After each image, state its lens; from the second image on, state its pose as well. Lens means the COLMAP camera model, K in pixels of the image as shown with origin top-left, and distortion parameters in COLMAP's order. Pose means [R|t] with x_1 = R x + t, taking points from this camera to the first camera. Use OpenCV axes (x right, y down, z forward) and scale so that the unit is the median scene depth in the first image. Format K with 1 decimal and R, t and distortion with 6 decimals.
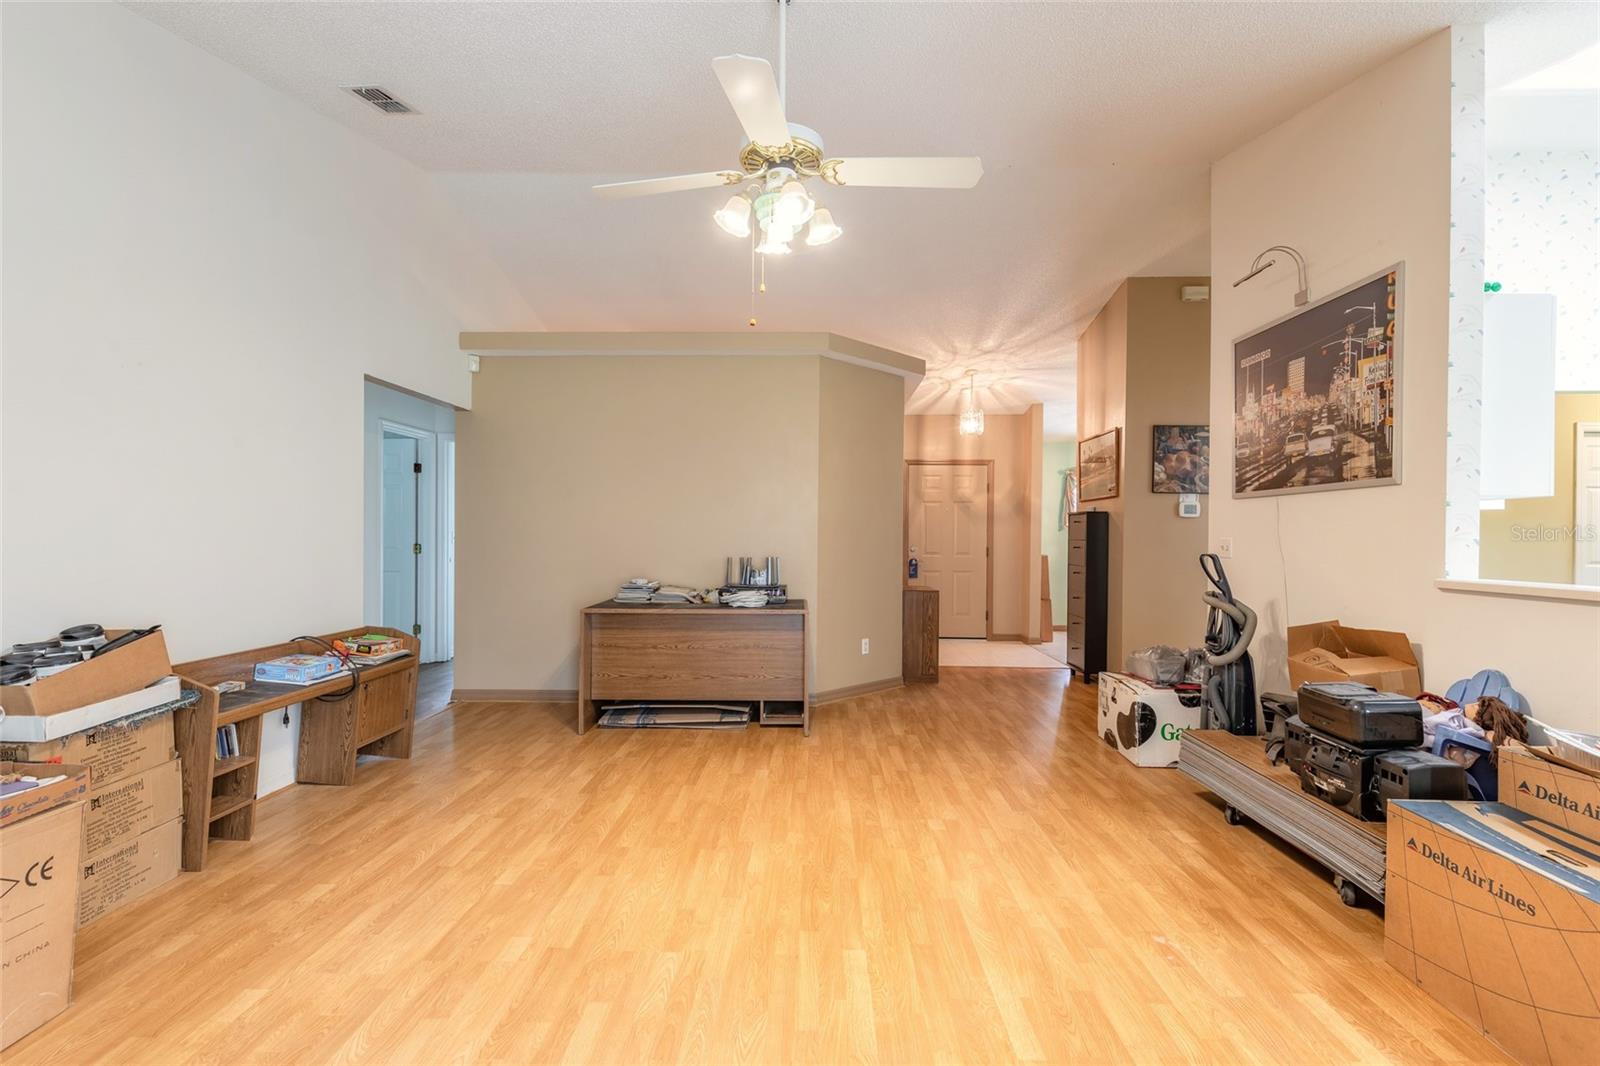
lens RADIAL K [[722.4, 0, 796.5], [0, 722.4, 539.6], [0, 0, 1]] dist [0.009331, -0.002248]
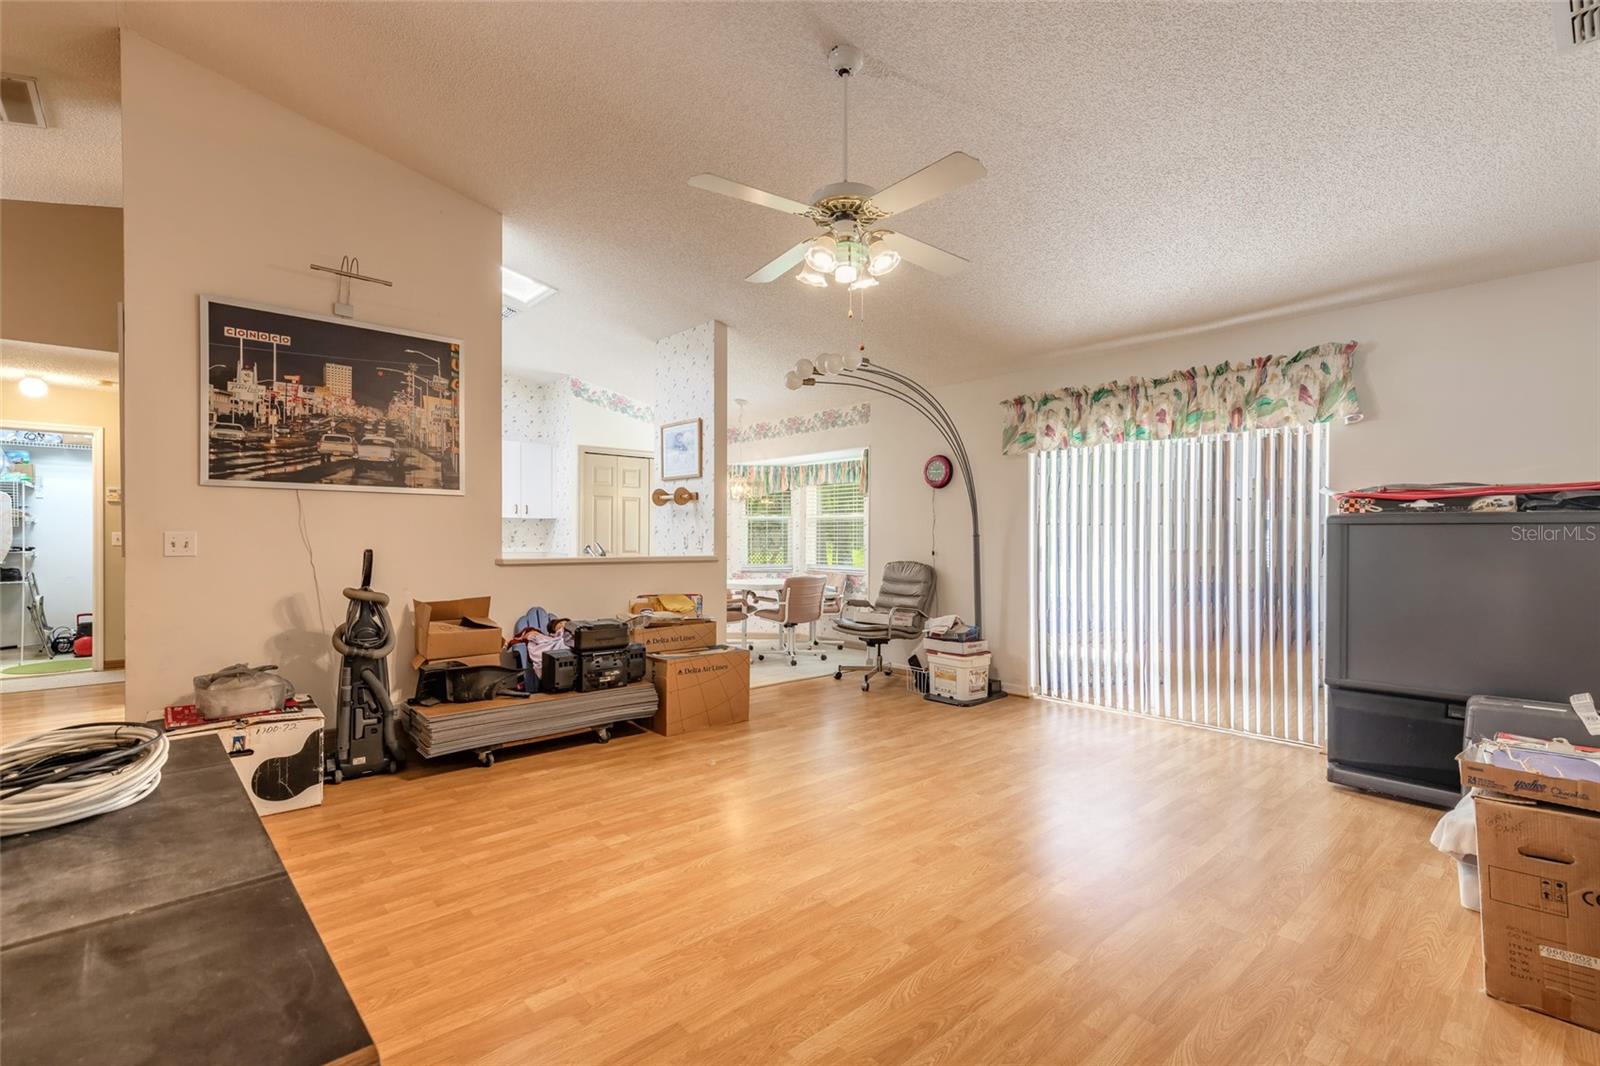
lens RADIAL K [[722.4, 0, 794.3], [0, 722.4, 536.8], [0, 0, 1]] dist [0.009331, -0.002248]
pose [[-0.686593, -0.010586, 0.726965, -0.568701], [-0.005694, 0.999942, 0.009184, -0.009982], [-0.727019, 0.002166, -0.686613, 1.295733]]
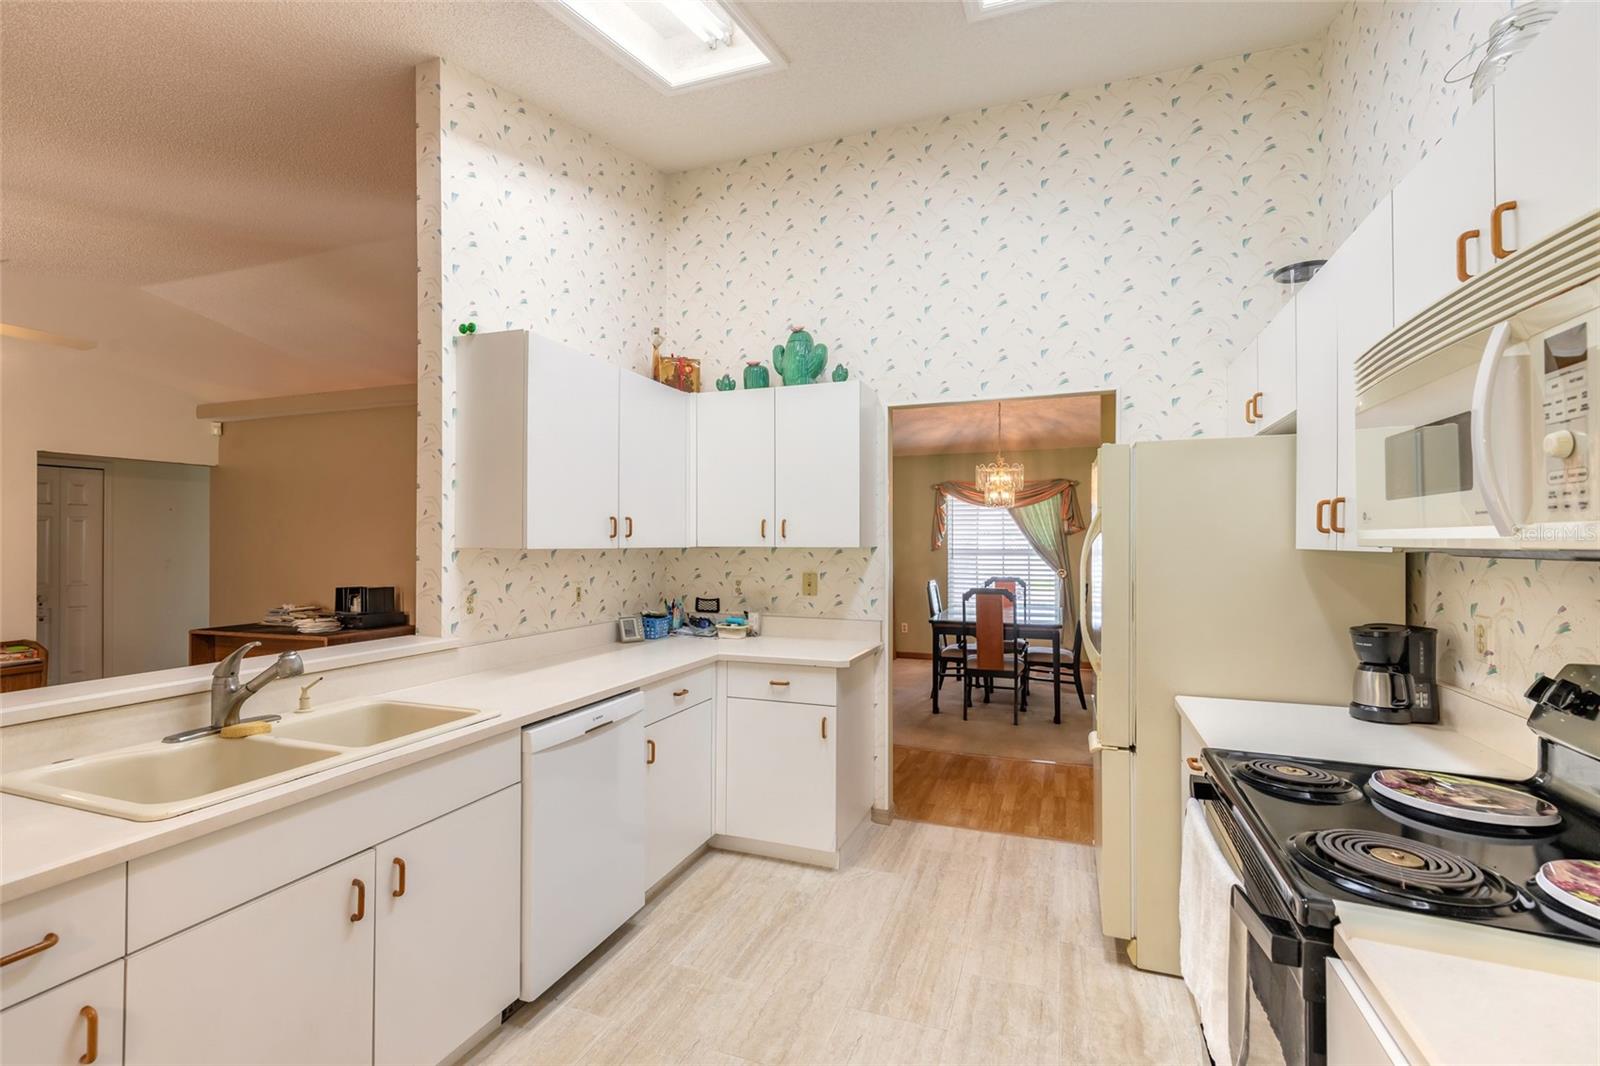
lens RADIAL K [[722.4, 0, 798.8], [0, 722.4, 537.4], [0, 0, 1]] dist [0.009331, -0.002248]
pose [[0.947370, -0.010070, -0.319982, 1.347848], [0.006331, 0.999899, -0.012724, -0.049029], [0.320077, 0.010028, 0.947338, 0.201349]]
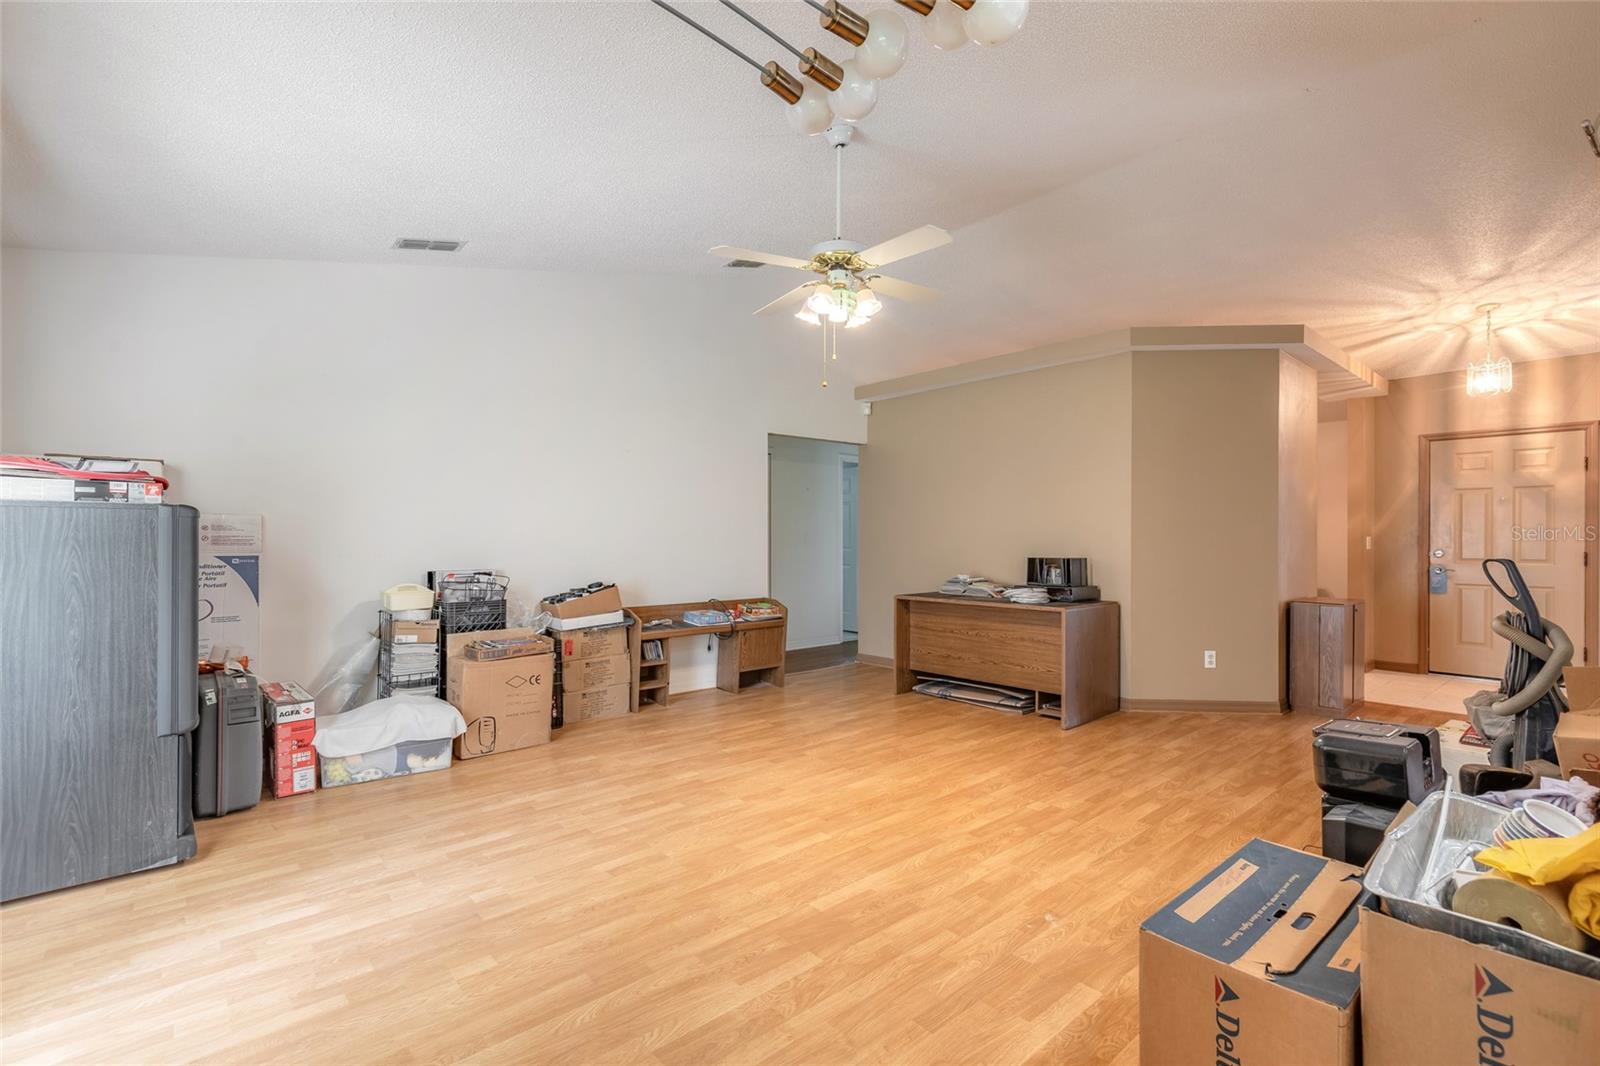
lens RADIAL K [[722.4, 0, 790.1], [0, 722.4, 537.7], [0, 0, 1]] dist [0.009331, -0.002248]
pose [[0.674690, -0.006178, -0.738075, 0.645988], [0.000307, 0.999967, -0.008089, 0.005344], [0.738101, 0.005231, 0.674670, 0.005989]]
